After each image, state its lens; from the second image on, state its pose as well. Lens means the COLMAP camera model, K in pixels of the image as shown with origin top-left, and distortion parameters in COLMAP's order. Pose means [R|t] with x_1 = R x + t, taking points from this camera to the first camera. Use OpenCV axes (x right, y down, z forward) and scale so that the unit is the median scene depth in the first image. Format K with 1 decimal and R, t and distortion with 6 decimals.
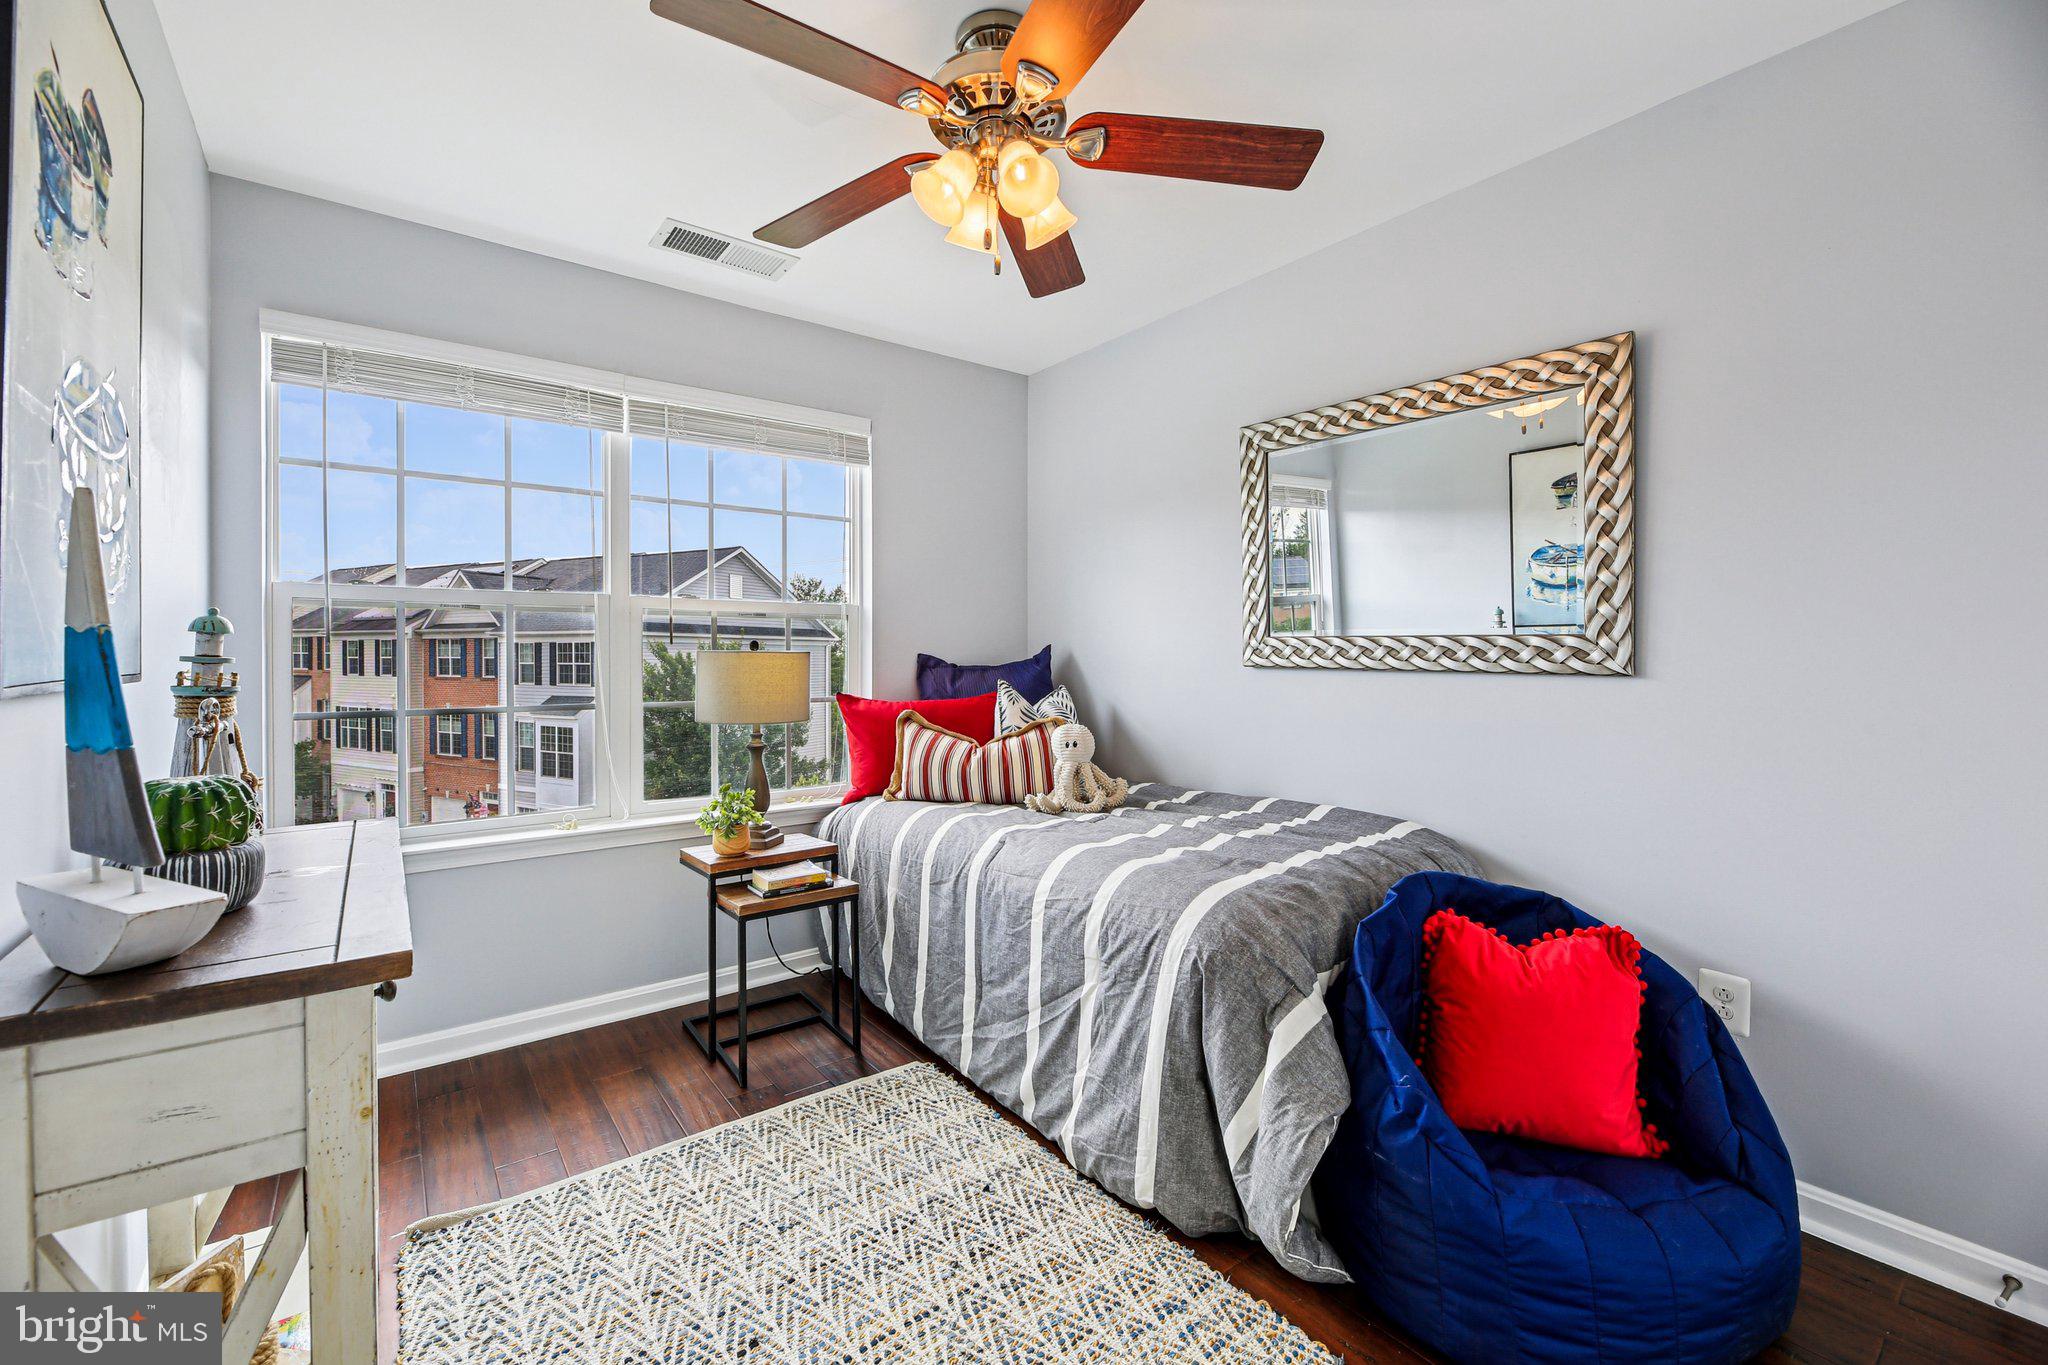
lens RADIAL K [[837.7, 0, 1012.8], [0, 837.7, 670.6], [0, 0, 1]] dist [-0.002558, -0.000935]
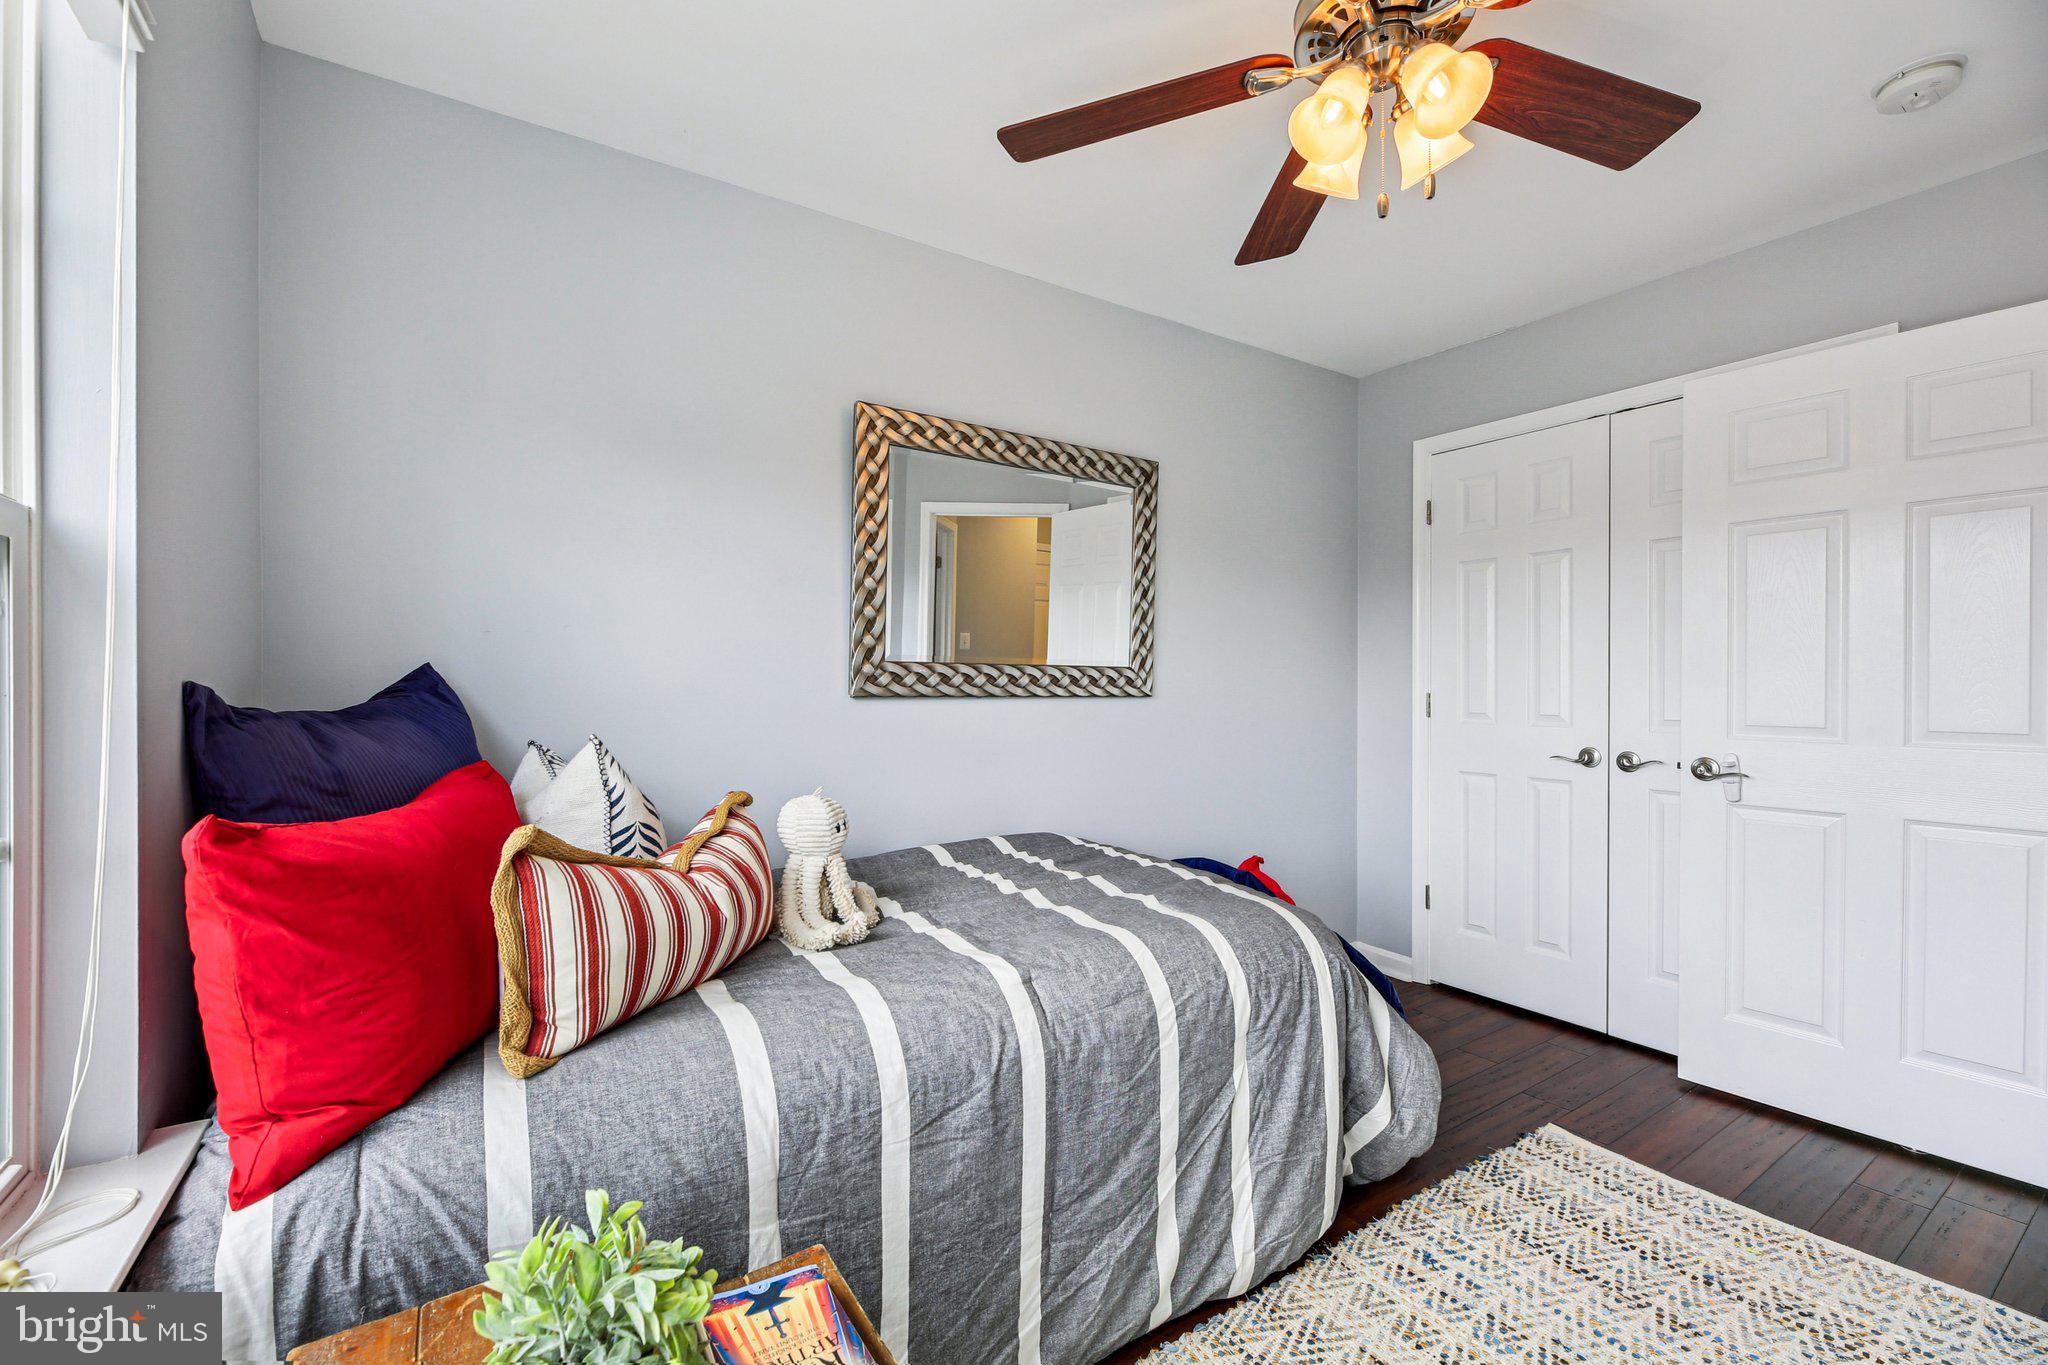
lens RADIAL K [[876.6, 0, 1024.0], [0, 876.6, 682.5], [0, 0, 1]] dist [-0.002702, -0.000335]
pose [[0.055191, -0.000869, 0.998475, -0.766188], [0.018777, 0.999824, -0.000167, -0.022677], [-0.998299, 0.018758, 0.055197, 1.097499]]
